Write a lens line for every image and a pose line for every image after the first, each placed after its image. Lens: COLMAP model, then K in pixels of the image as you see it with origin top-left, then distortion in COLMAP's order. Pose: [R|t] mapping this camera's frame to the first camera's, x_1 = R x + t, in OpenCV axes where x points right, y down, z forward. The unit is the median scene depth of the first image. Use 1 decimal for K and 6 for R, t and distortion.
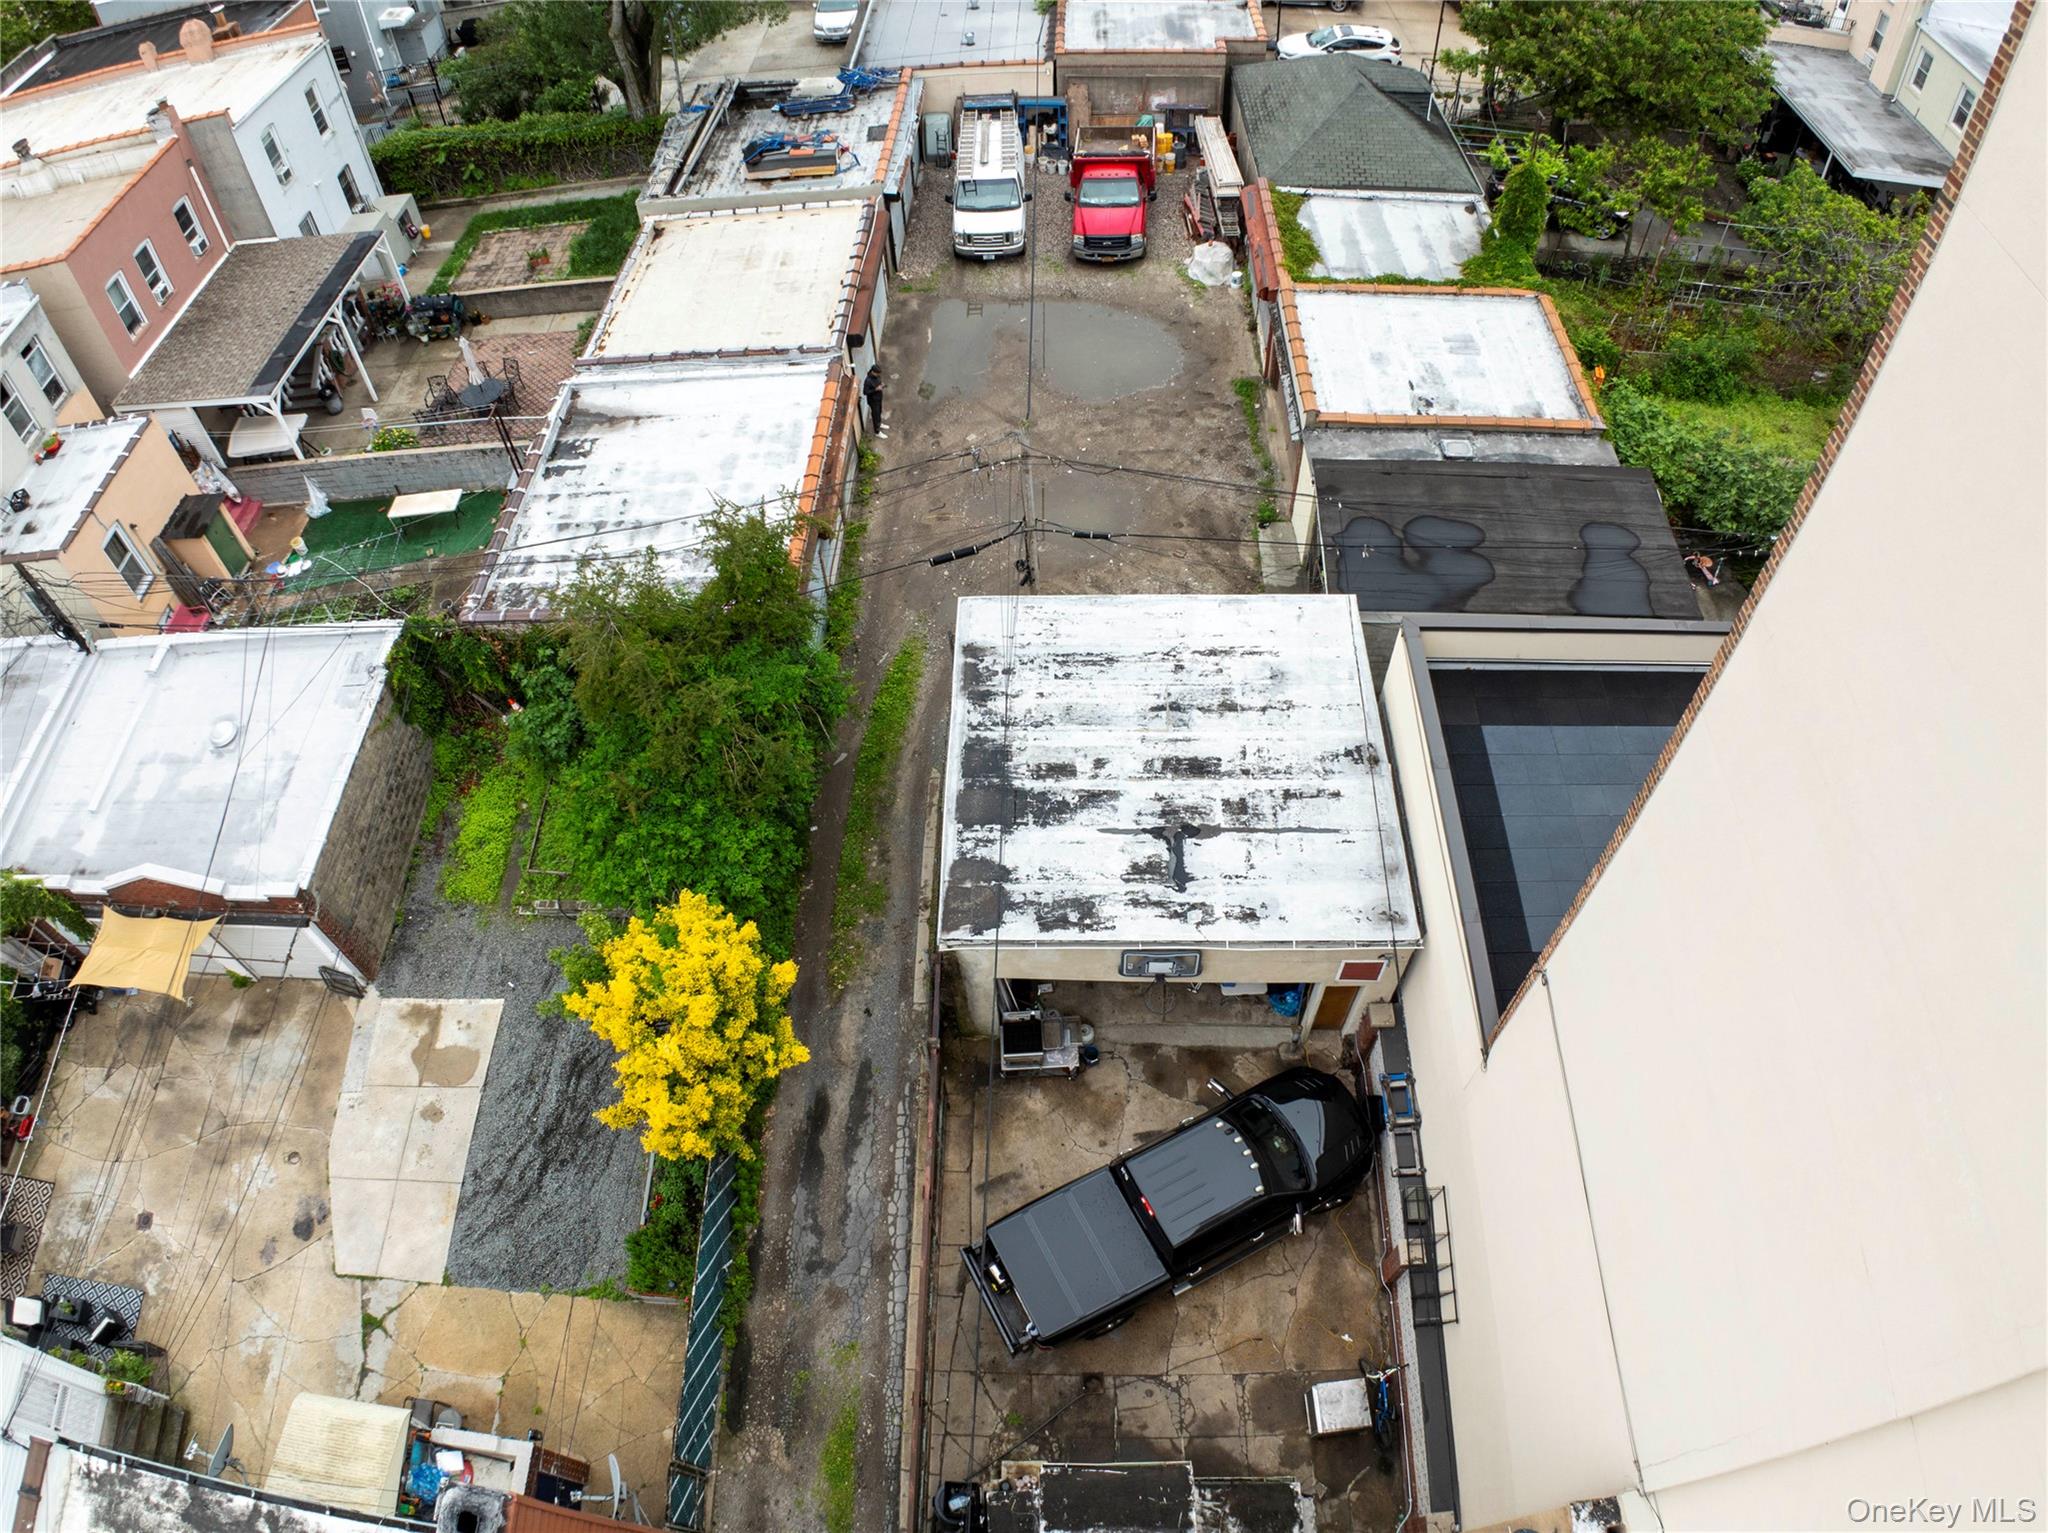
lens RADIAL K [[1267.3, 0, 1038.5], [0, 1267.3, 756.8], [0, 0, 1]] dist [-0.196683, 0.014646]
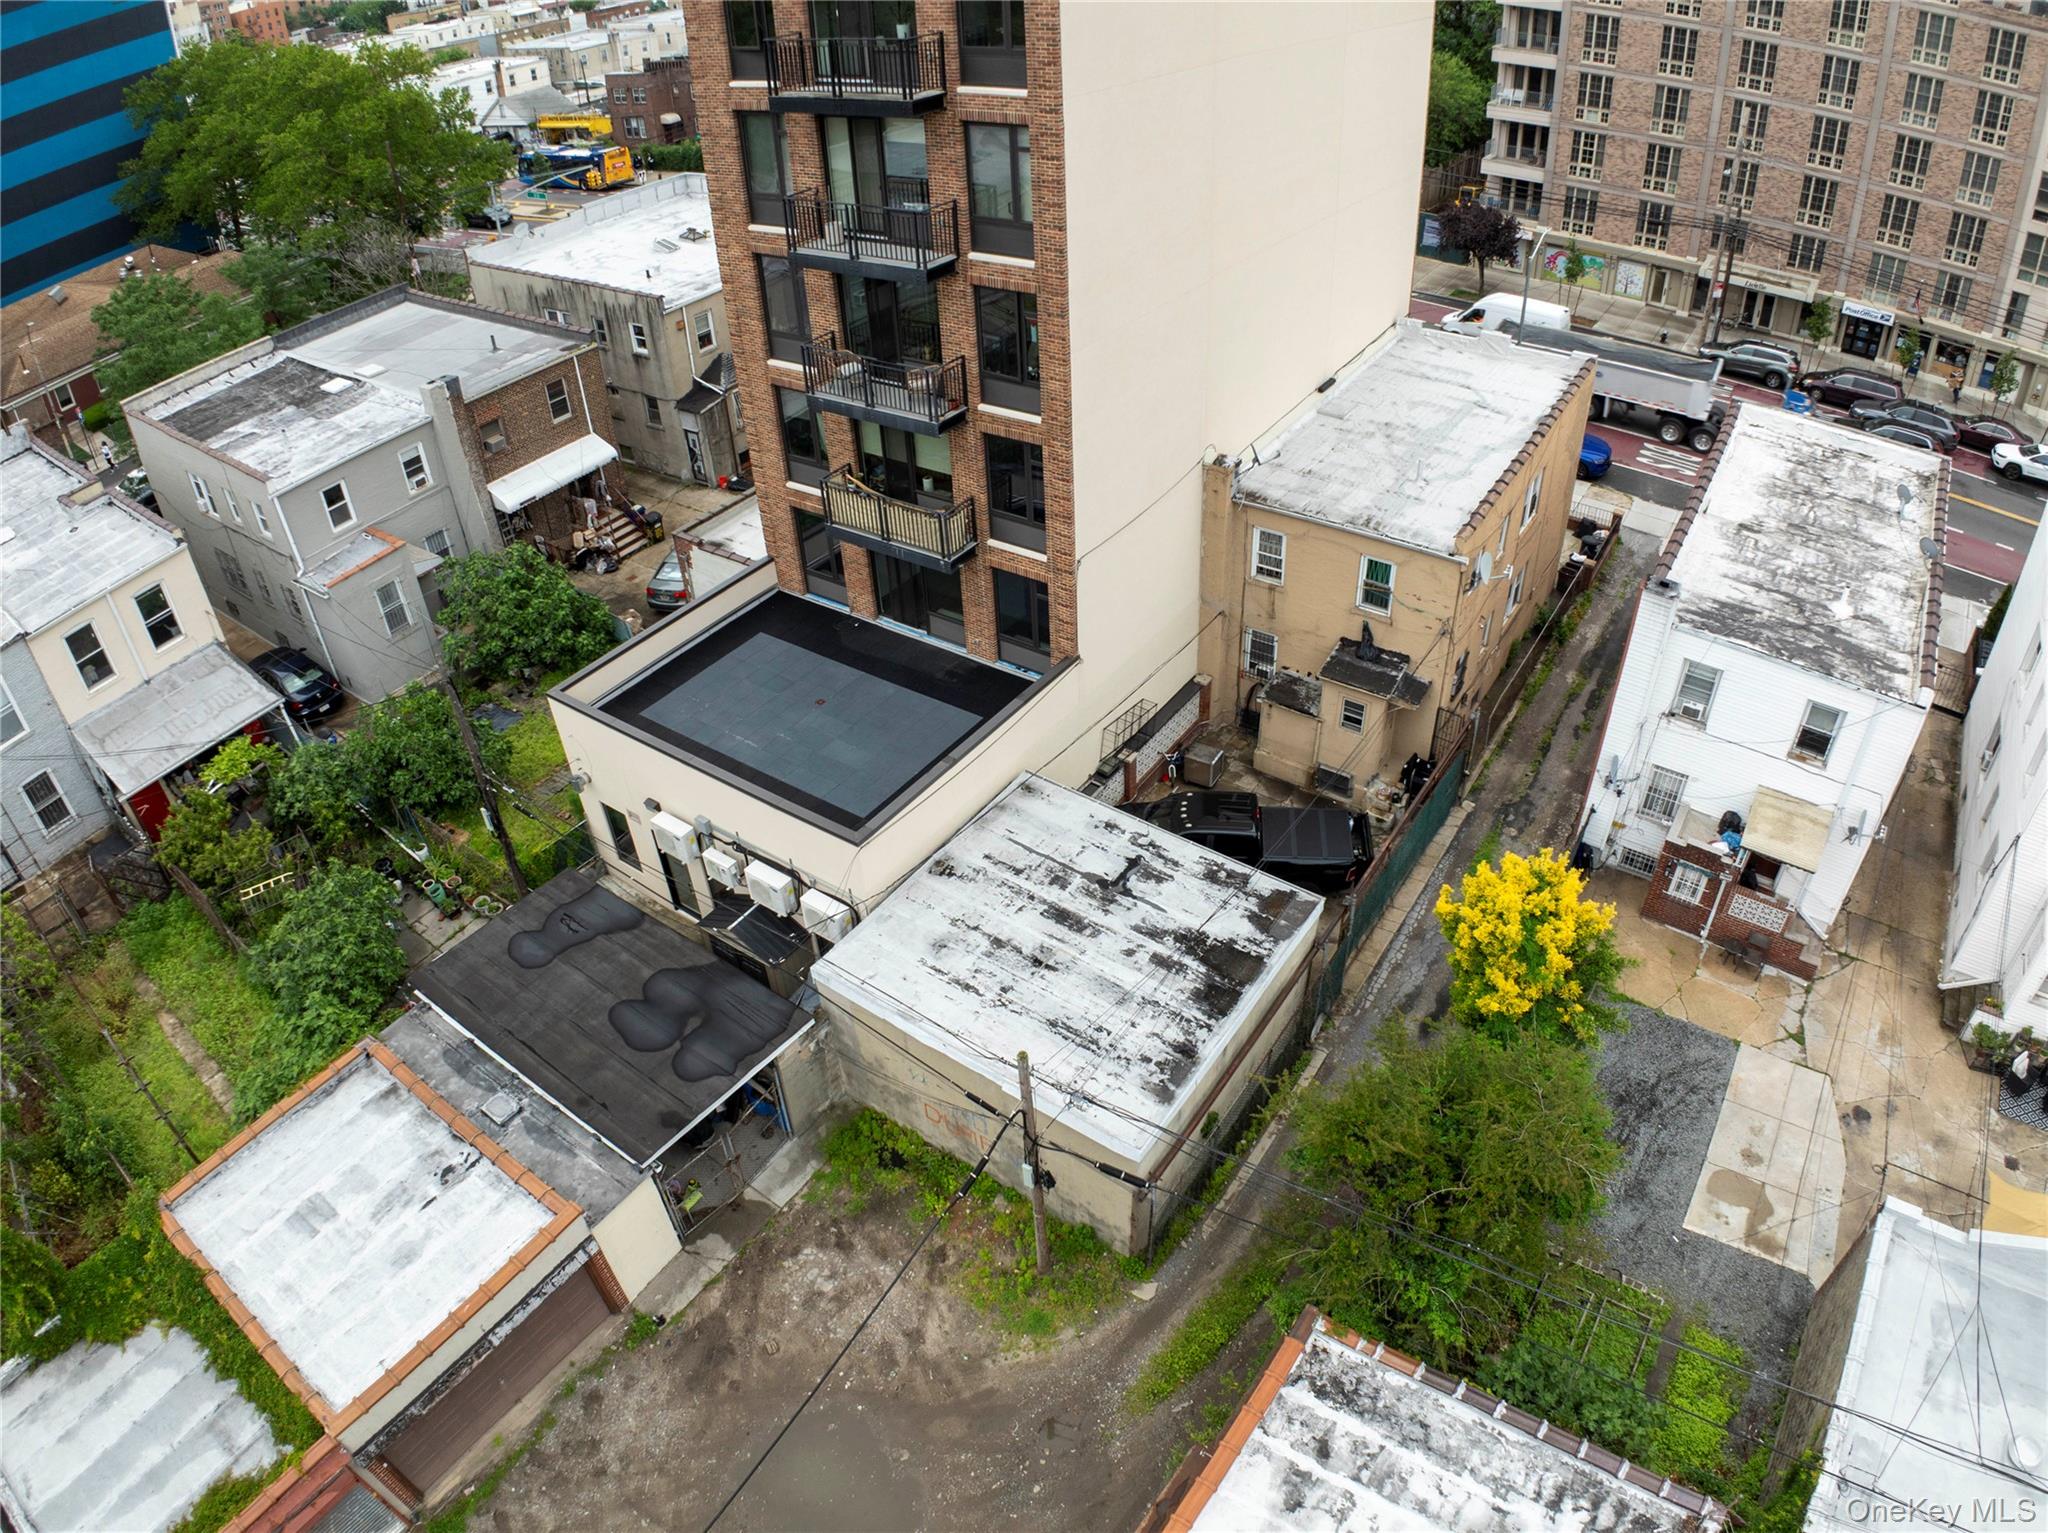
lens RADIAL K [[1267.3, 0, 1028.0], [0, 1267.3, 775.1], [0, 0, 1]] dist [-0.196683, 0.014646]
pose [[-0.825939, -0.295303, 0.480230, -0.381160], [0.490052, 0.045045, 0.870529, -1.054459], [-0.278702, 0.954341, 0.107509, 0.765922]]
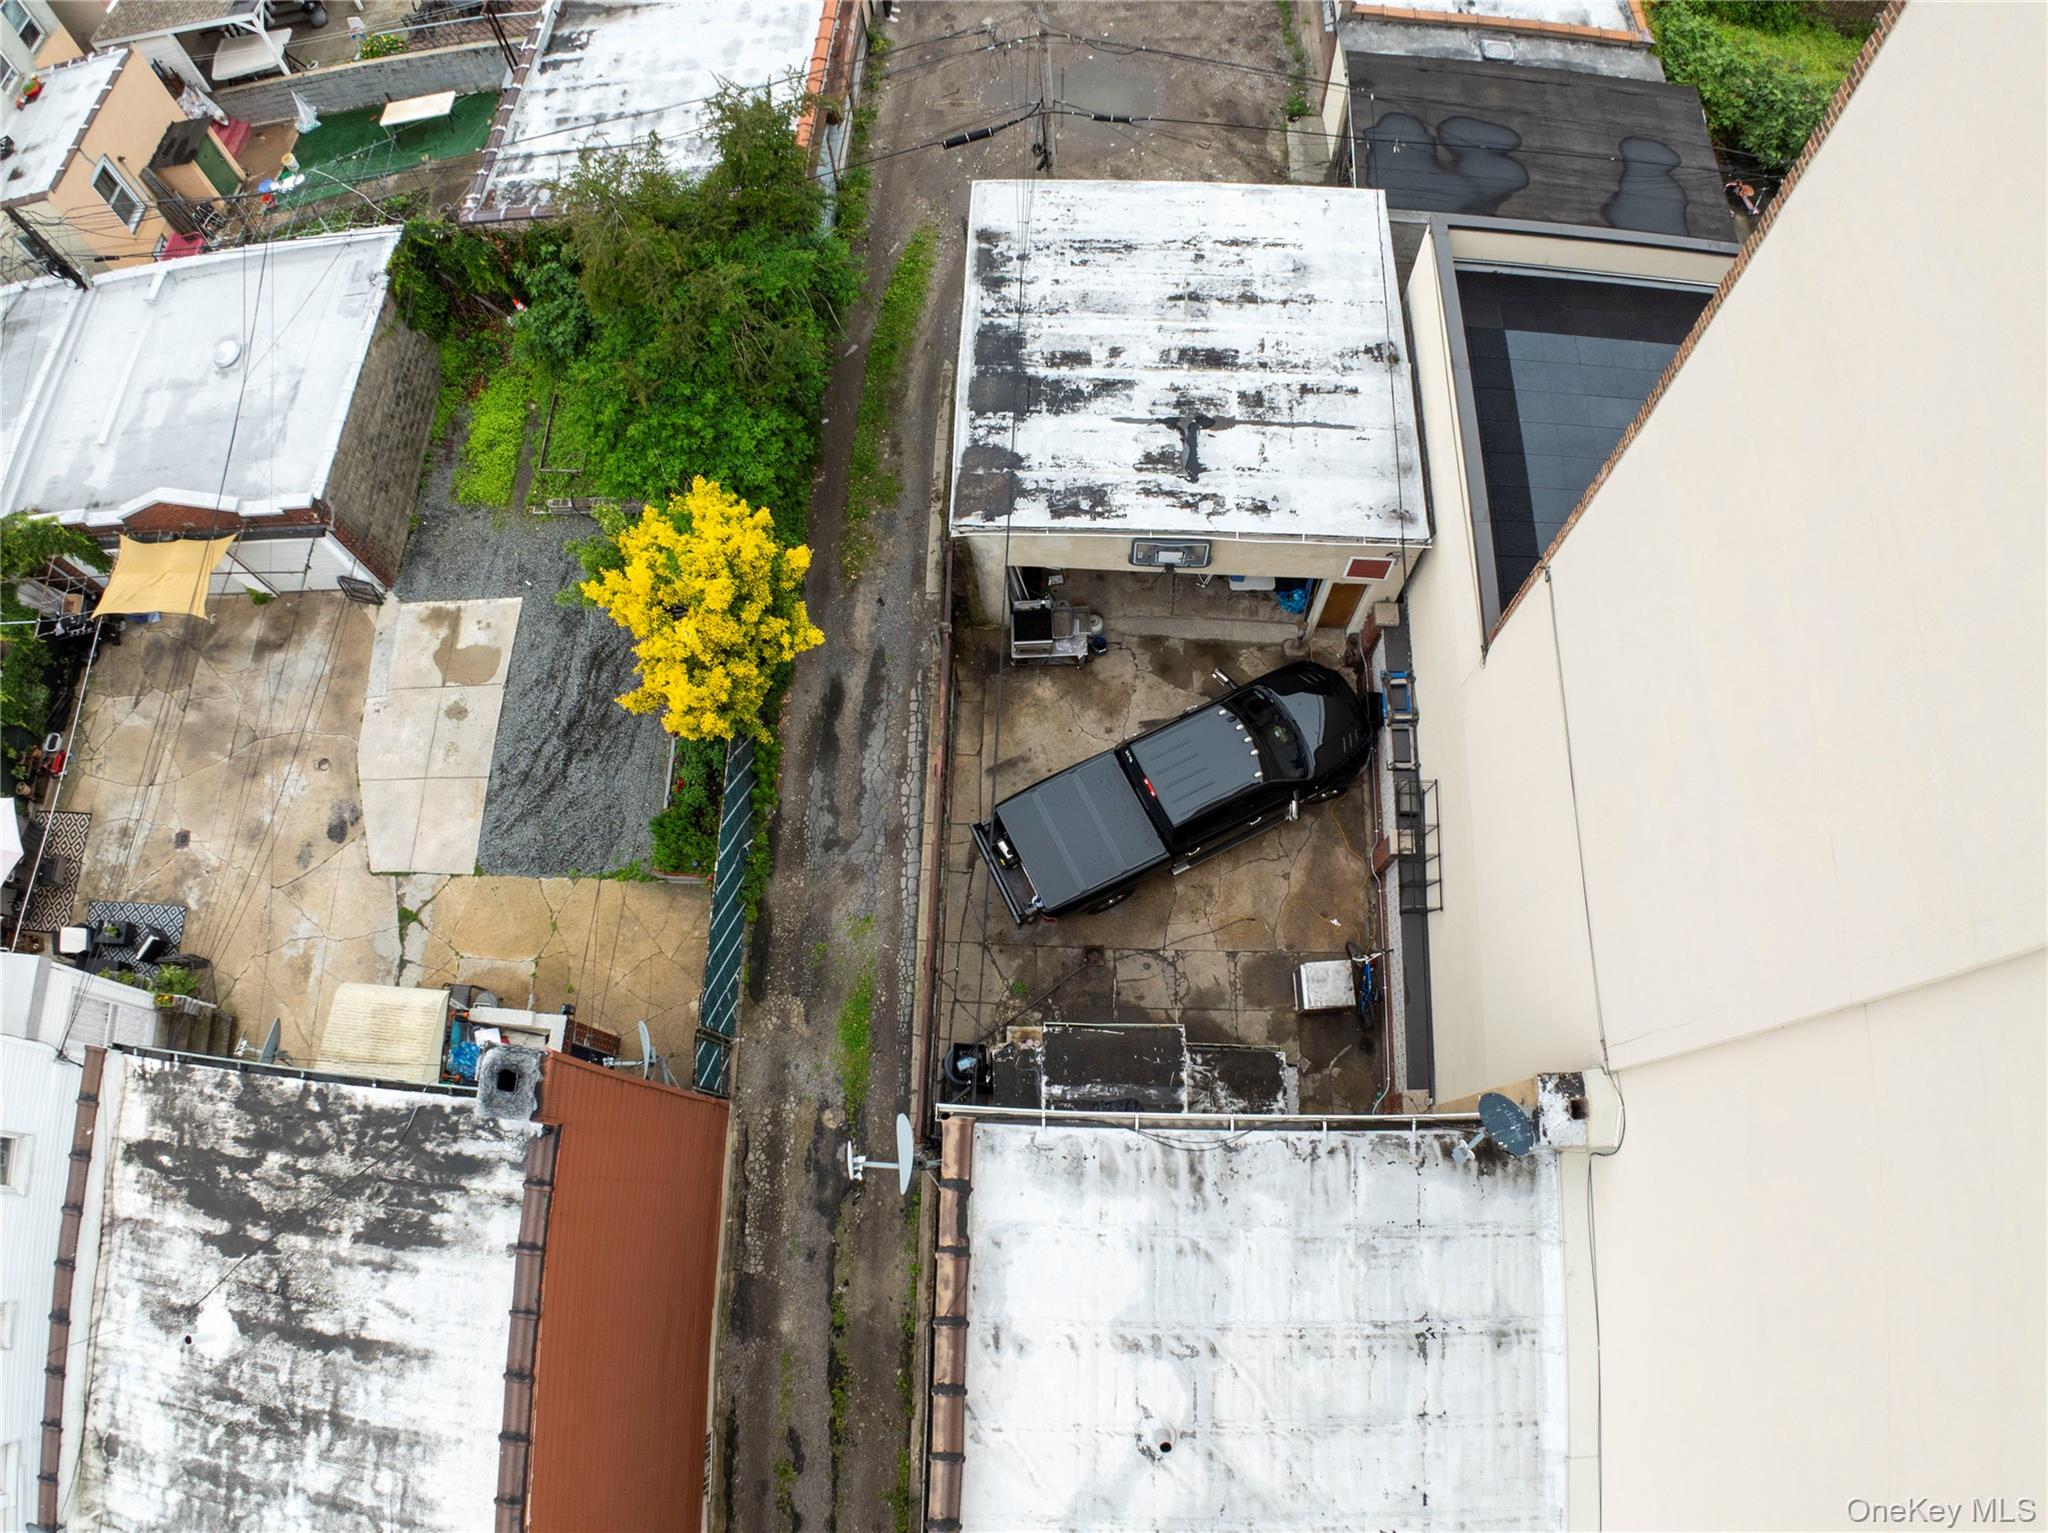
lens RADIAL K [[1267.3, 0, 1038.4], [0, 1267.3, 760.6], [0, 0, 1]] dist [-0.196683, 0.014646]
pose [[0.999837, 0.016687, -0.006821, 0.000735], [-0.013902, 0.954610, 0.297535, 0.022969], [0.011476, -0.297392, 0.954687, -0.013867]]
